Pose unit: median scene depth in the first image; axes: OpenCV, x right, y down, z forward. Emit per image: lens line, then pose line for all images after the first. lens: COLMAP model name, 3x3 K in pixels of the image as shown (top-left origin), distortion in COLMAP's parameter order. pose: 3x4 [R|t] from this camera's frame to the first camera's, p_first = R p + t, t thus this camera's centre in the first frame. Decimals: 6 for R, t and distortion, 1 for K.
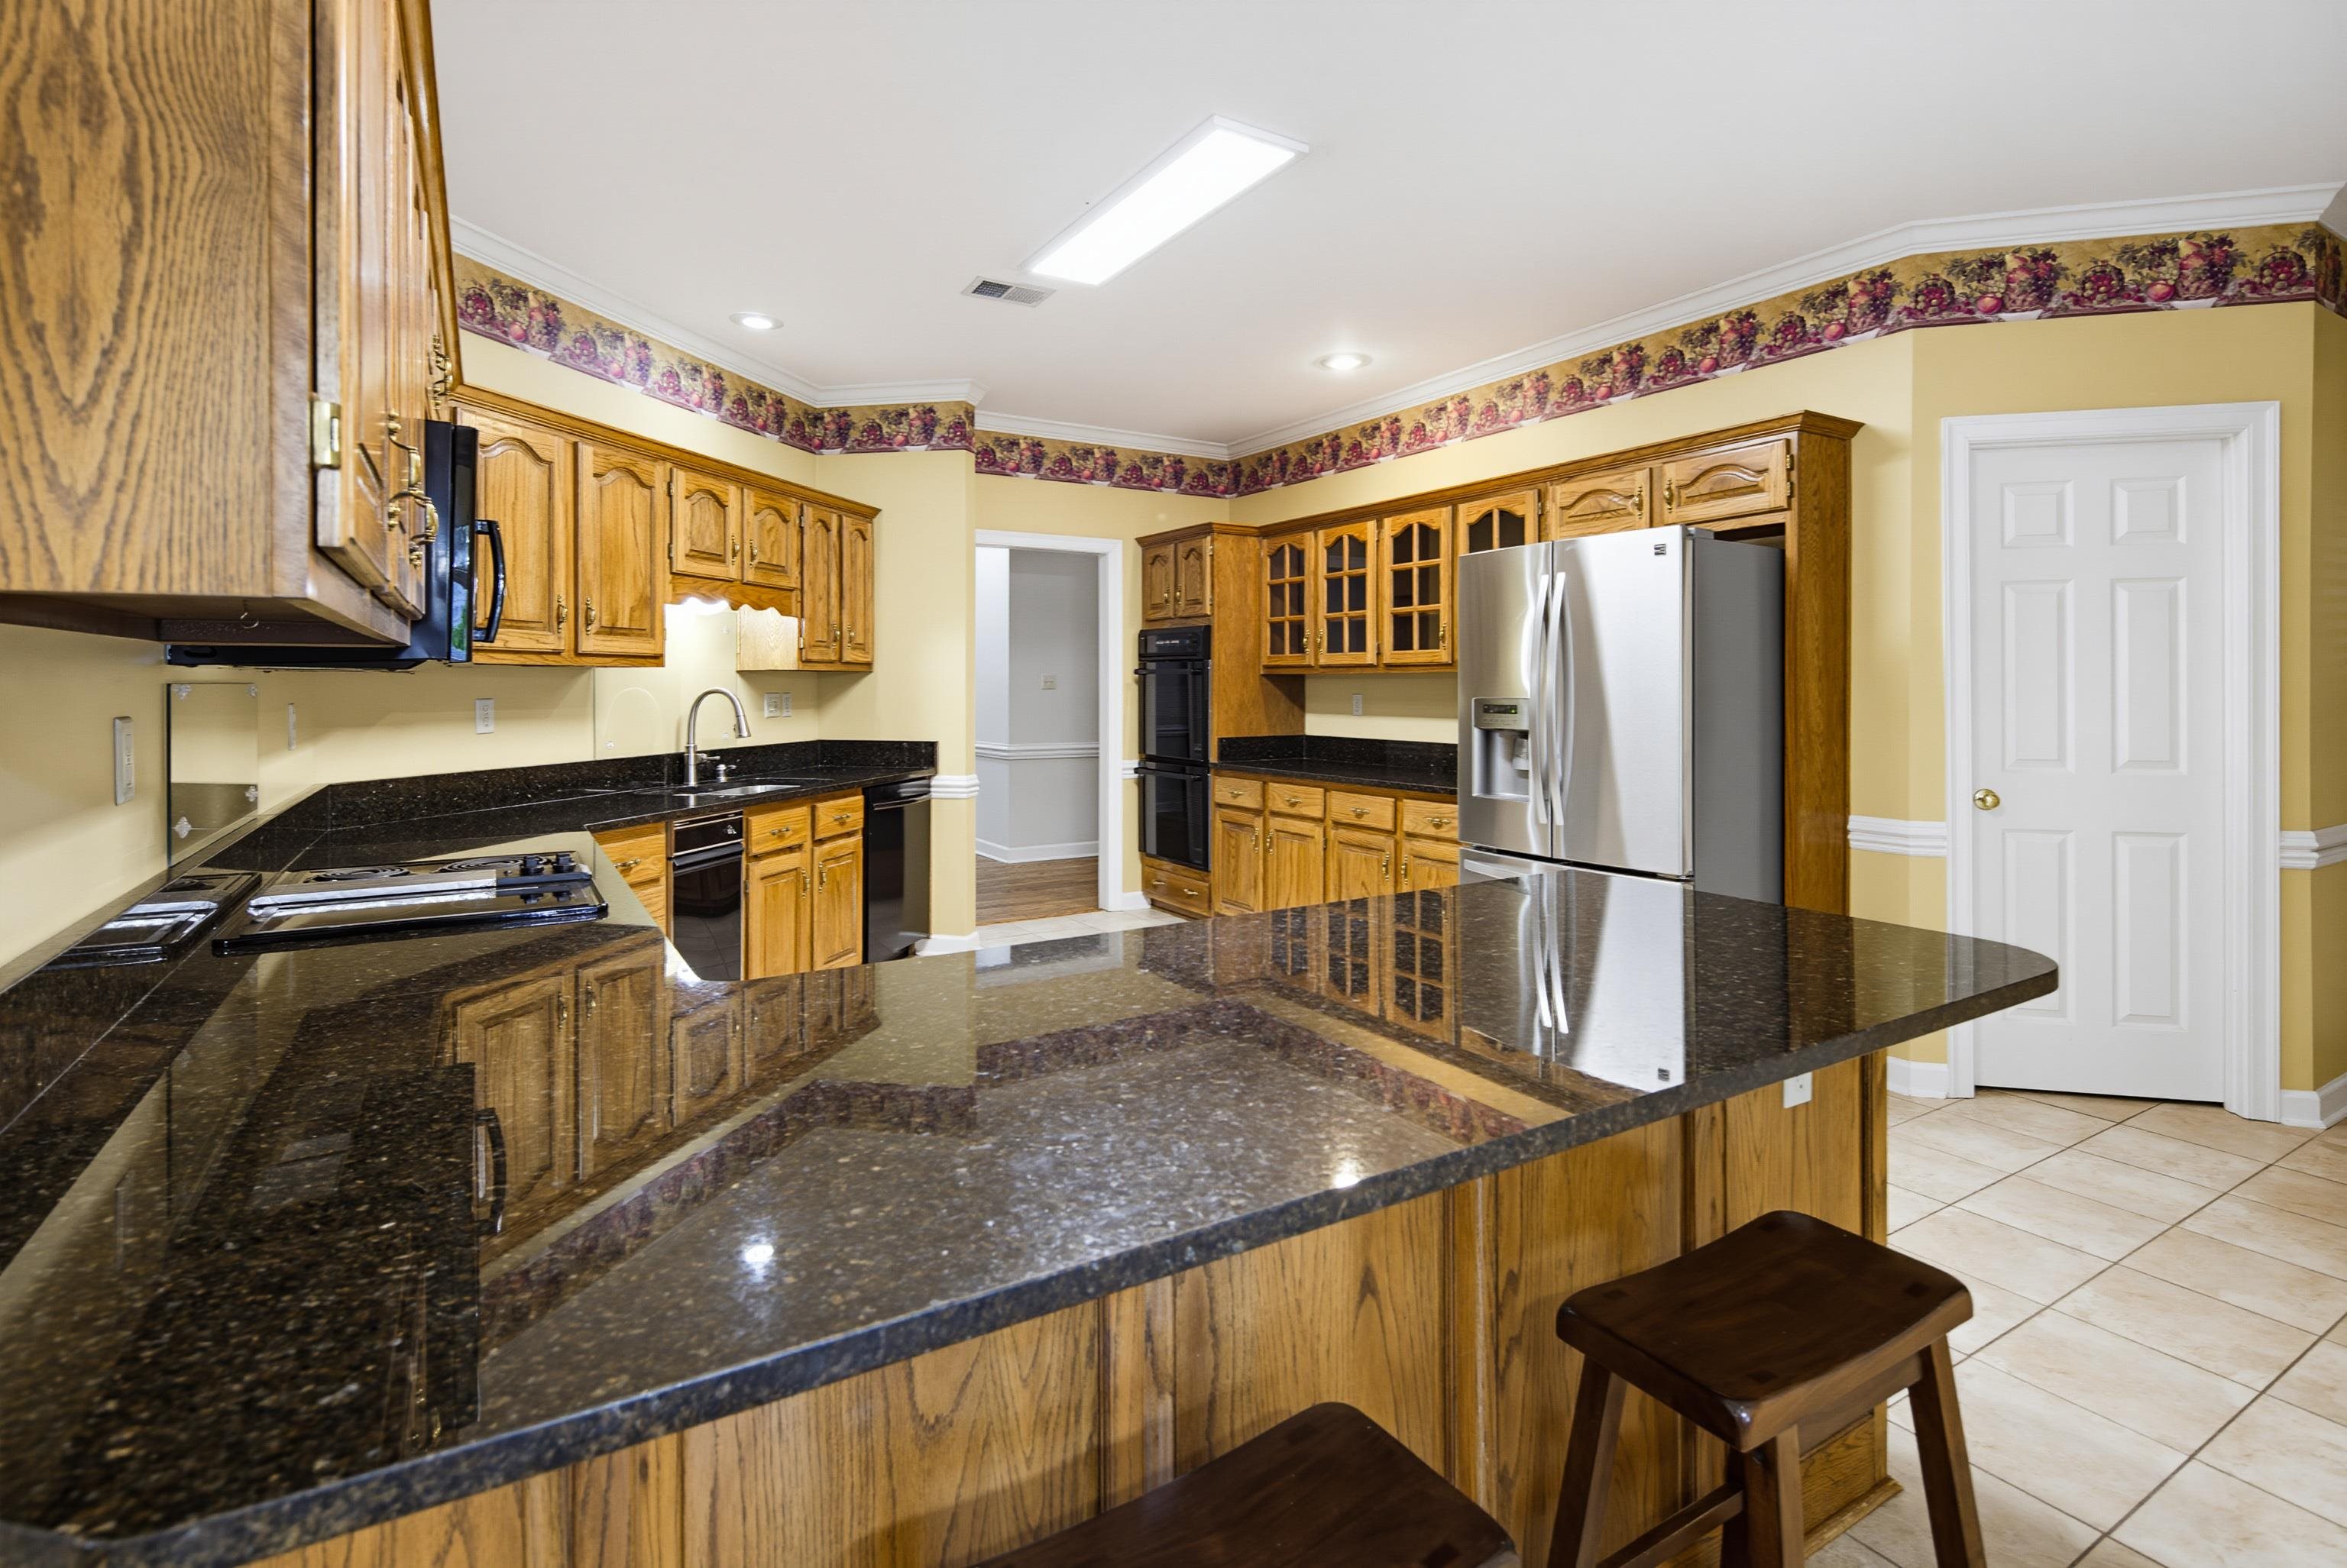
lens RADIAL K [[1127.7, 0, 1148.0], [0, 1127.7, 694.4], [0, 0, 1]] dist [0.000128, -0.002697]
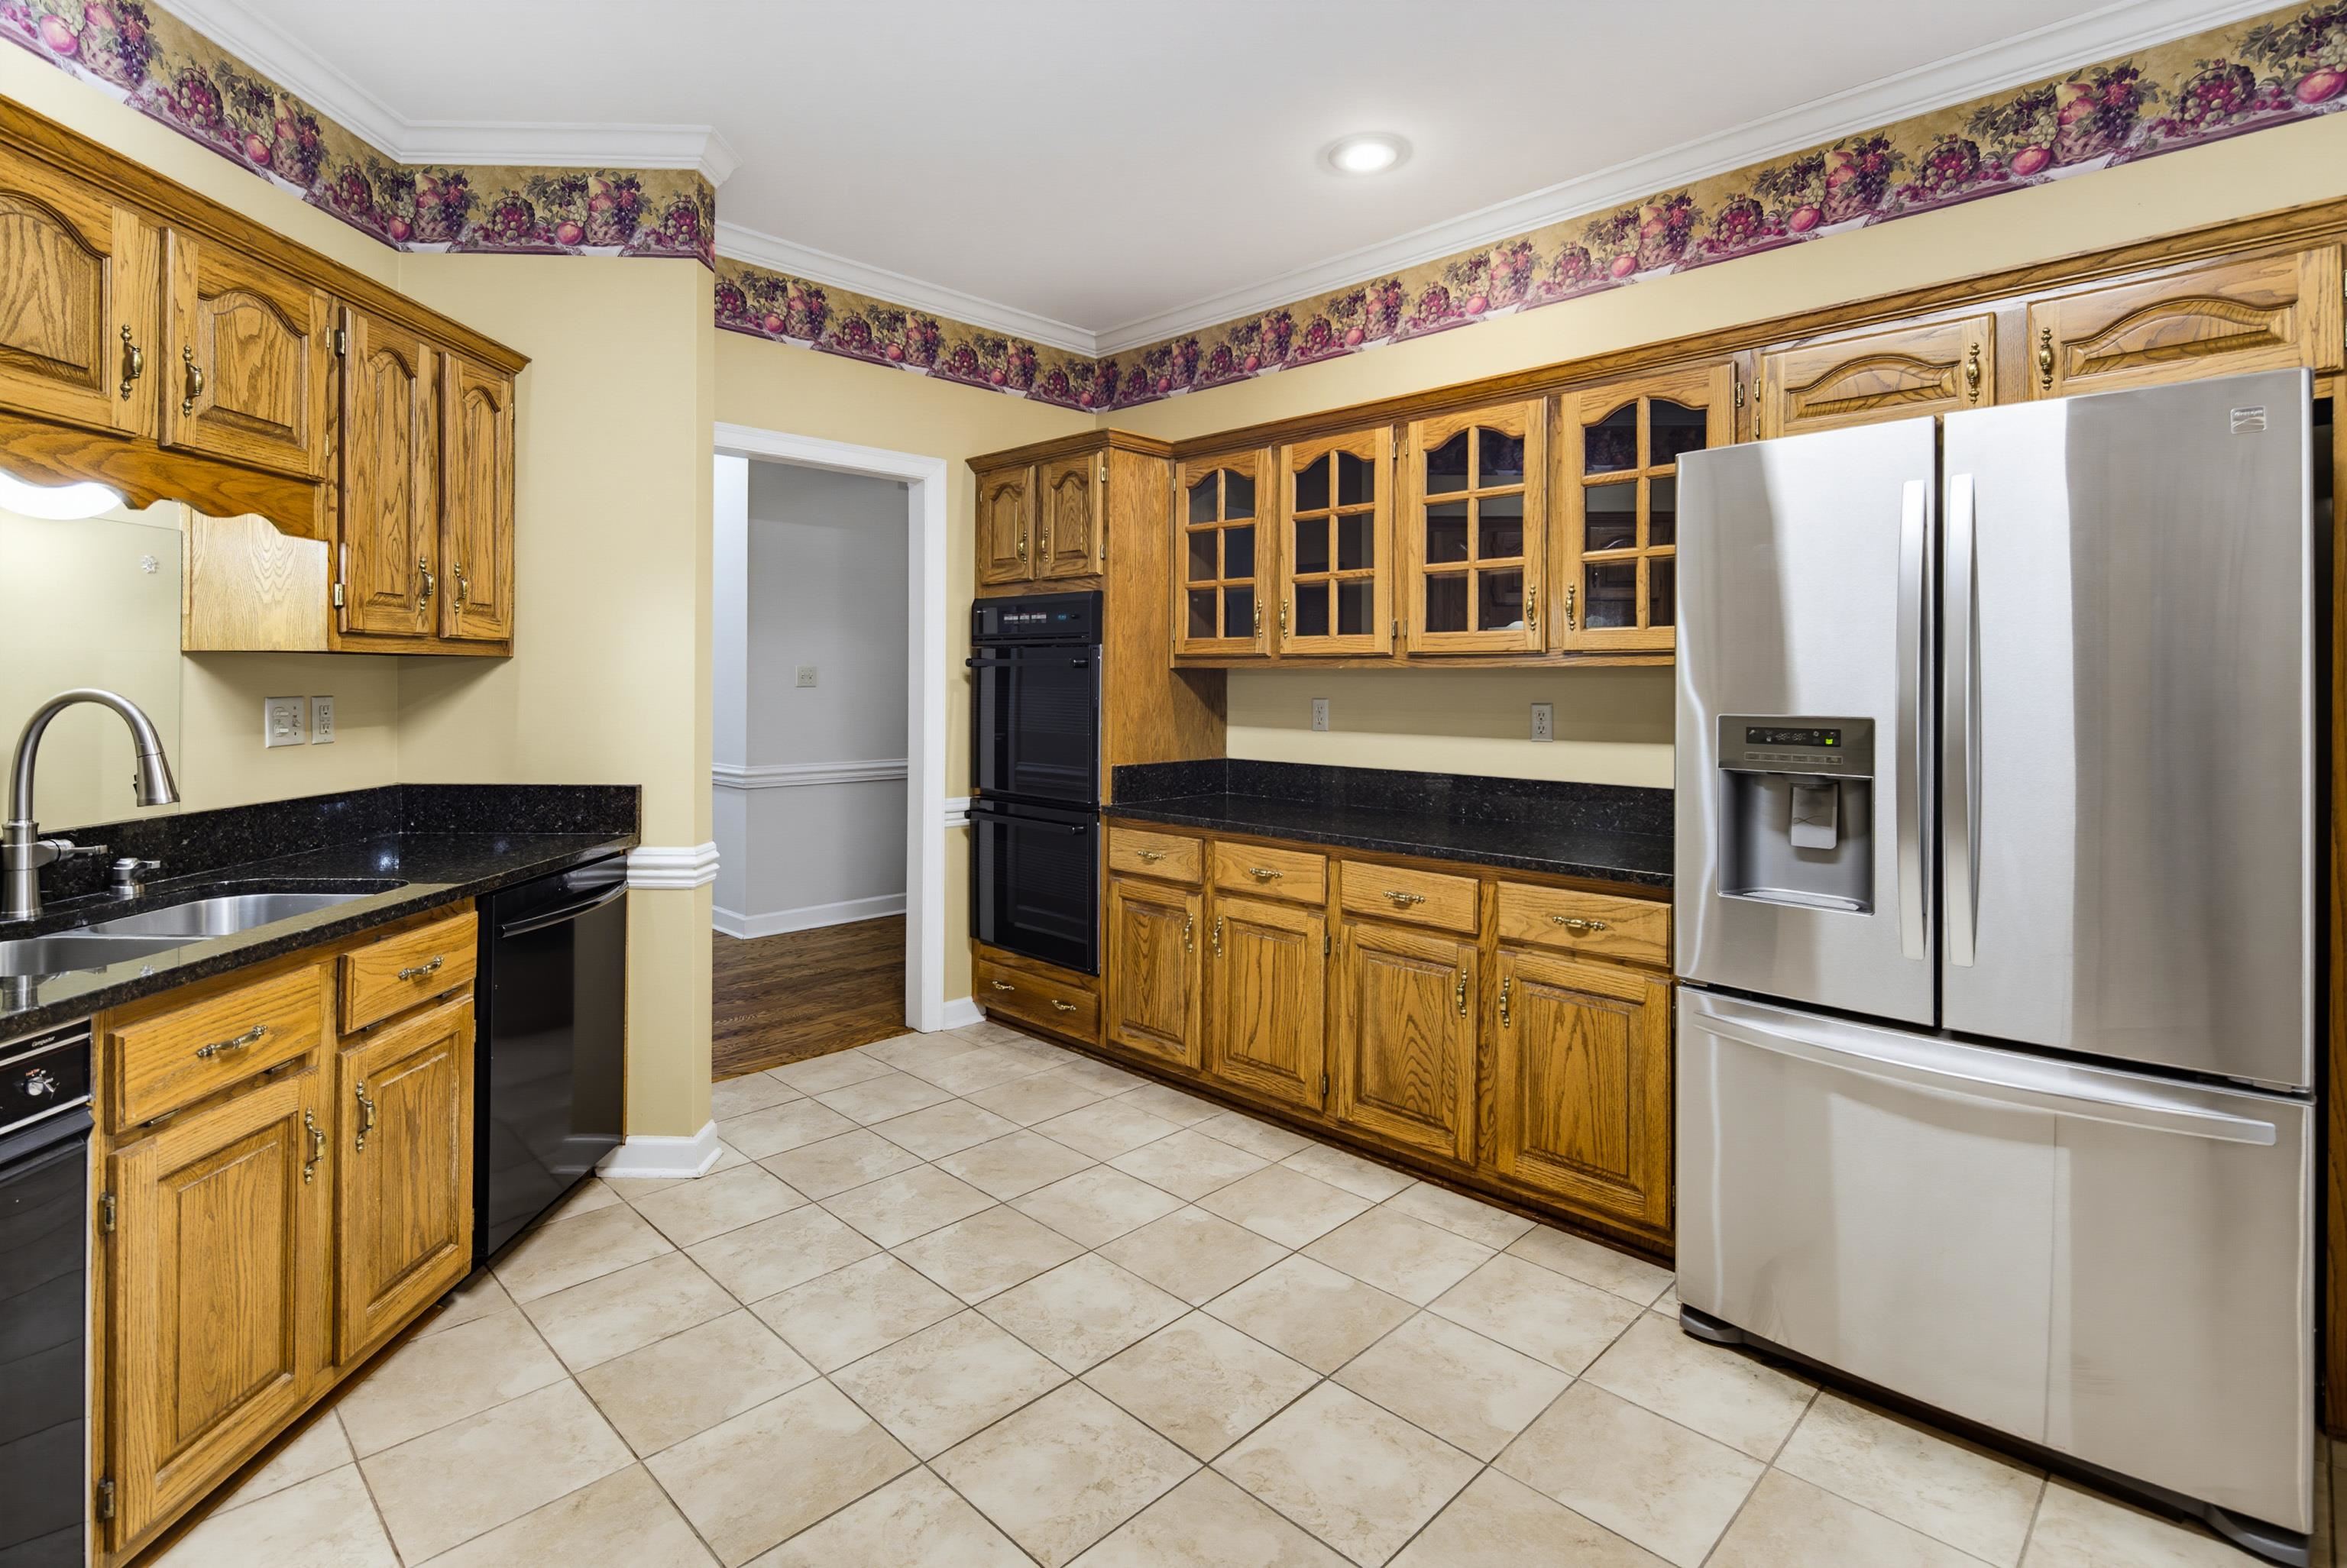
lens RADIAL K [[1127.7, 0, 1154.6], [0, 1127.7, 686.5], [0, 0, 1]] dist [0.000128, -0.002697]
pose [[0.968584, 0.003991, 0.248655, -0.085163], [-0.003311, 0.999990, -0.003155, -0.005961], [-0.248665, 0.002233, 0.968587, 0.426133]]
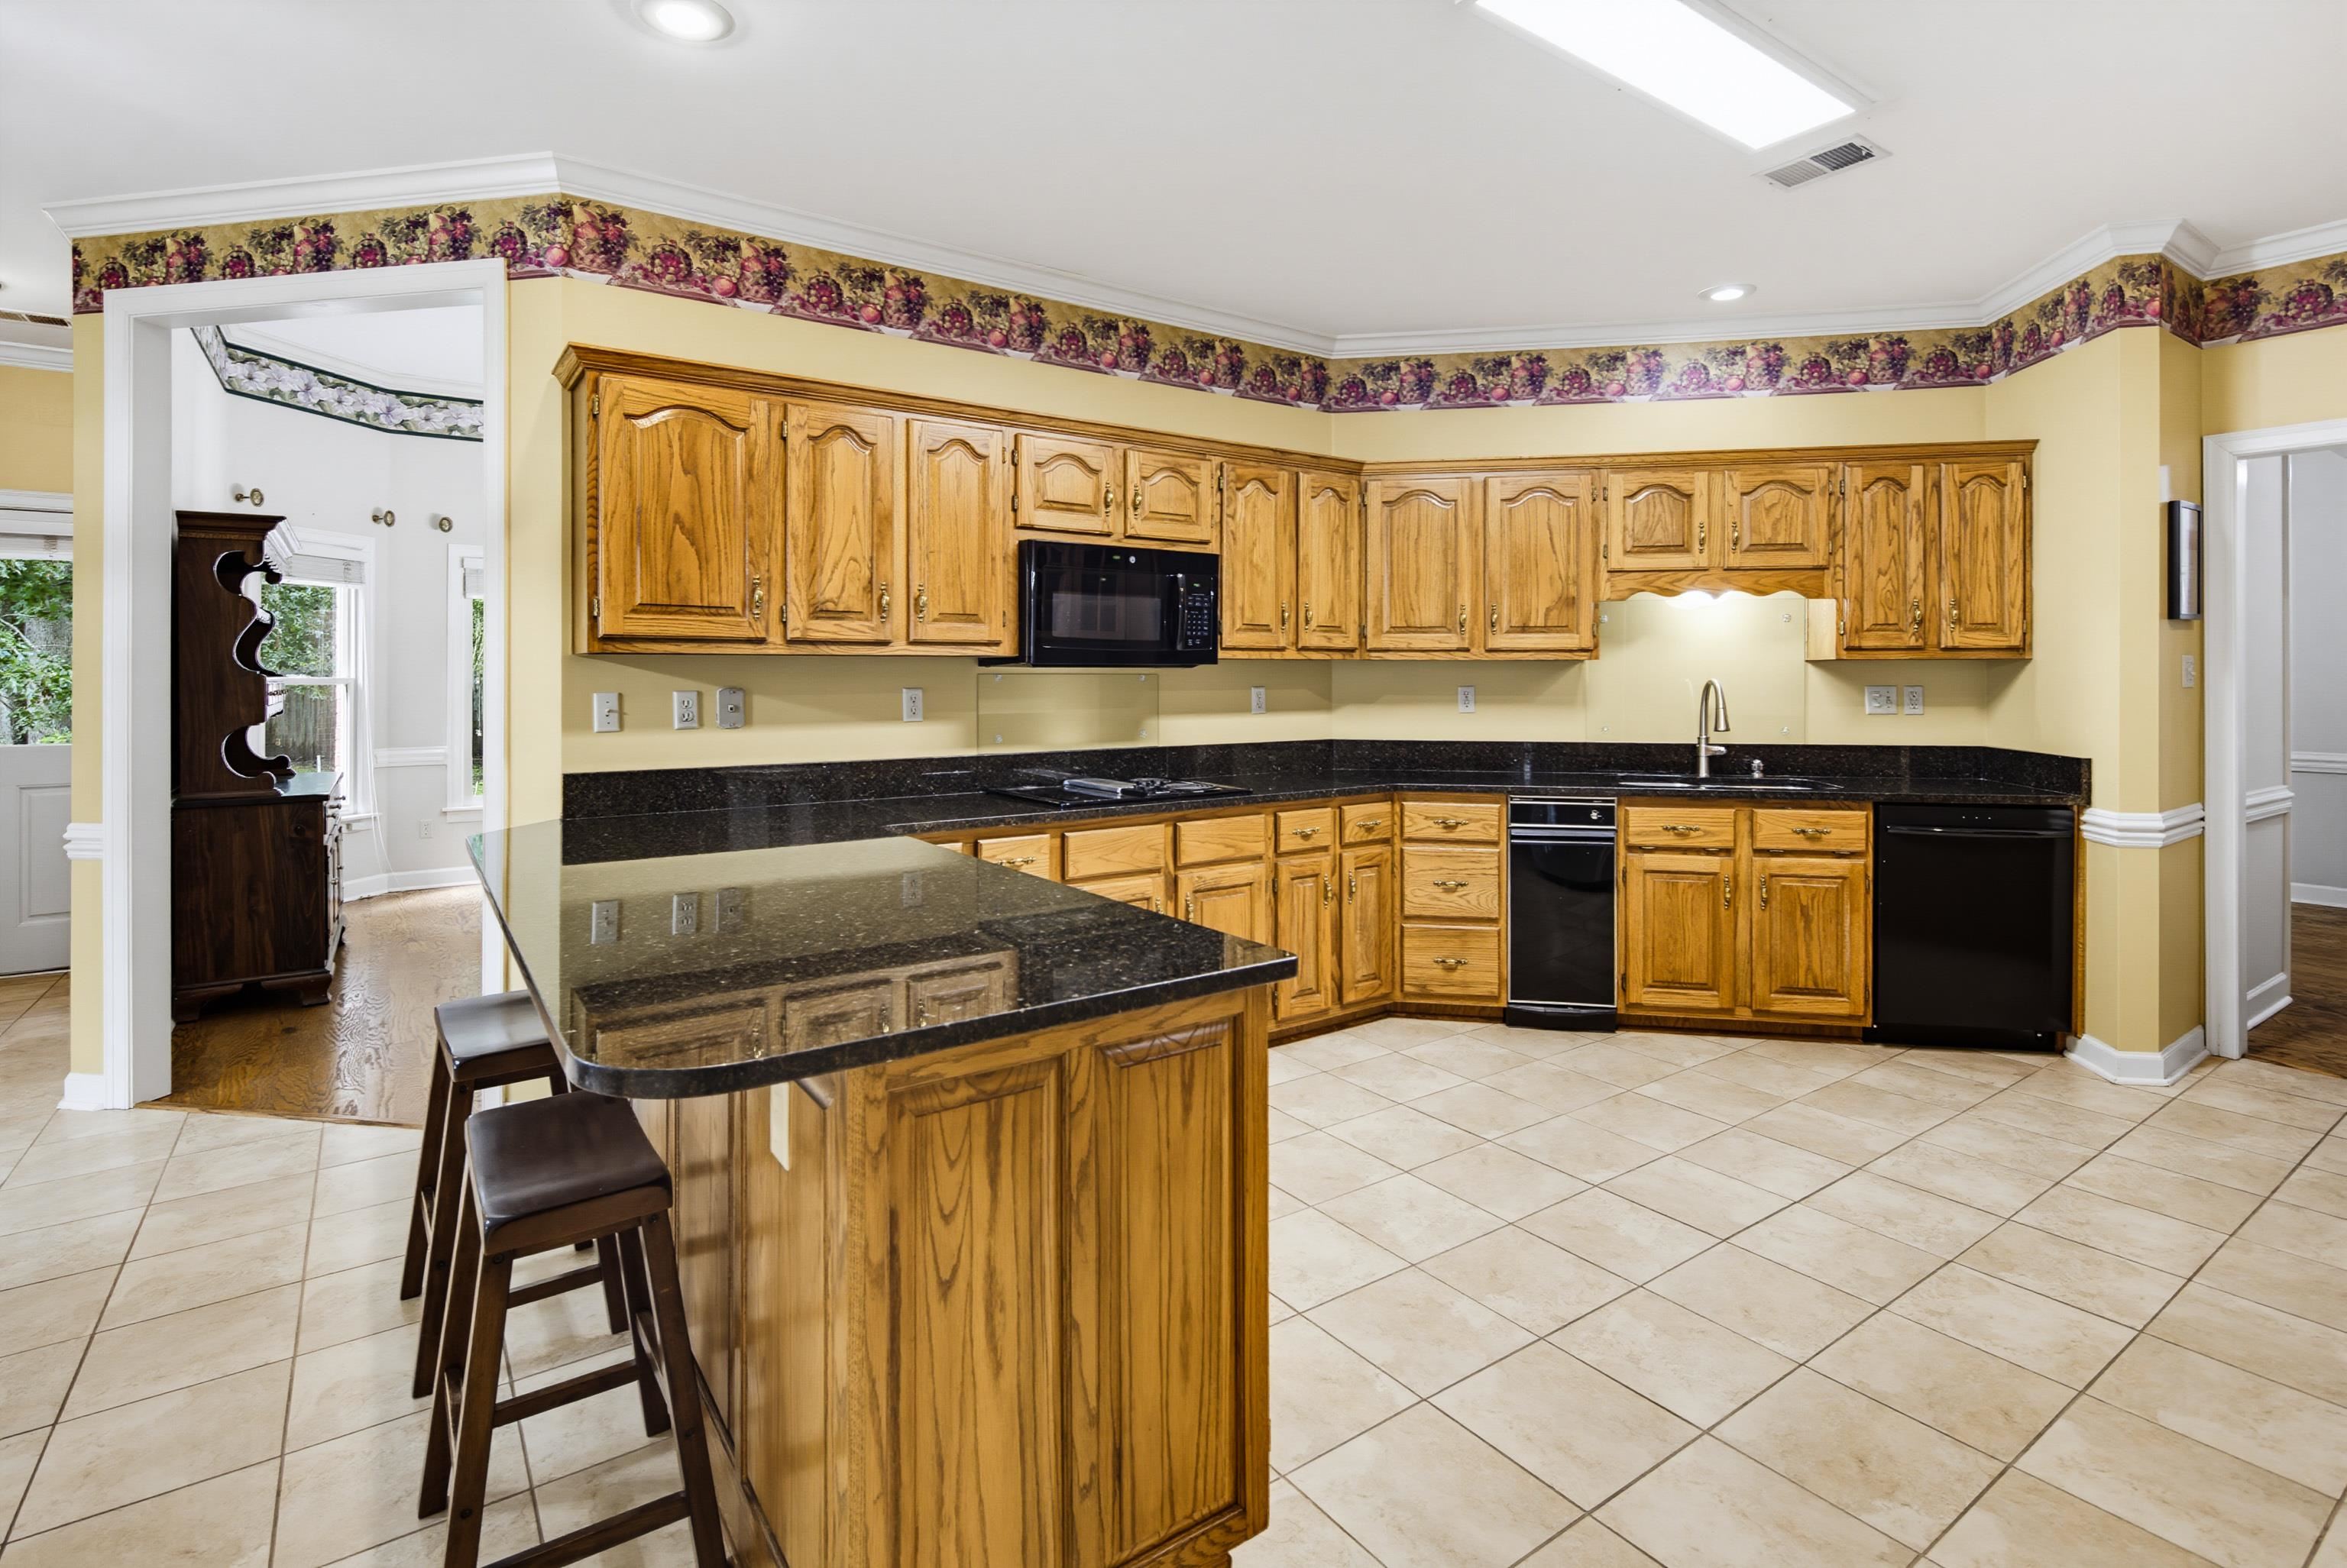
lens RADIAL K [[1127.7, 0, 1163.0], [0, 1127.7, 663.2], [0, 0, 1]] dist [0.000128, -0.002697]
pose [[0.077067, -0.006361, -0.997006, 0.488227], [-0.009968, 0.999925, -0.007150, -0.006745], [0.996976, 0.010489, 0.076998, 0.396248]]
